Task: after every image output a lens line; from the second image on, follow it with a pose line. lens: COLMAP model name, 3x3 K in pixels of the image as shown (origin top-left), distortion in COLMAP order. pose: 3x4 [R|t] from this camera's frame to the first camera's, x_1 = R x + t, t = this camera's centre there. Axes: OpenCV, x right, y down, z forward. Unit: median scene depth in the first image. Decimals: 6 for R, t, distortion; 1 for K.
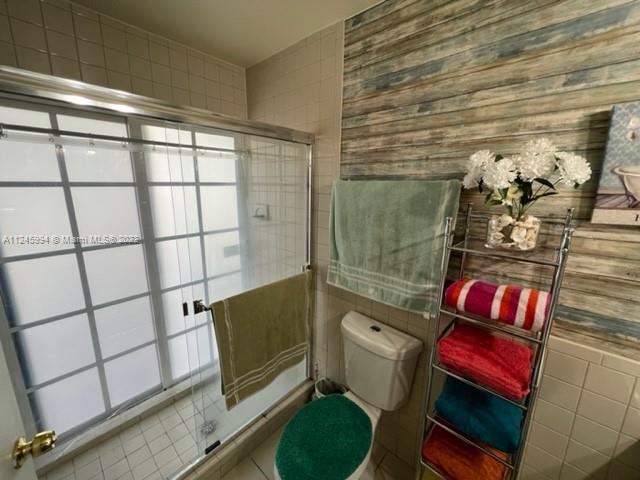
lens RADIAL K [[257.3, 0, 319.6], [0, 257.3, 238.7], [0, 0, 1]] dist [-0.002767, 0.000520]
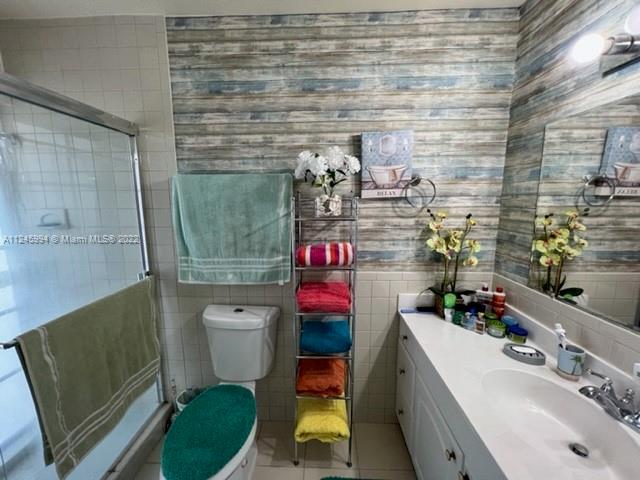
lens RADIAL K [[257.3, 0, 318.2], [0, 257.3, 239.6], [0, 0, 1]] dist [-0.002767, 0.000520]
pose [[0.759926, -0.118752, 0.639070, -0.208016], [0.148585, 0.988874, 0.007068, 0.106174], [-0.632799, 0.089585, 0.769116, -0.085322]]
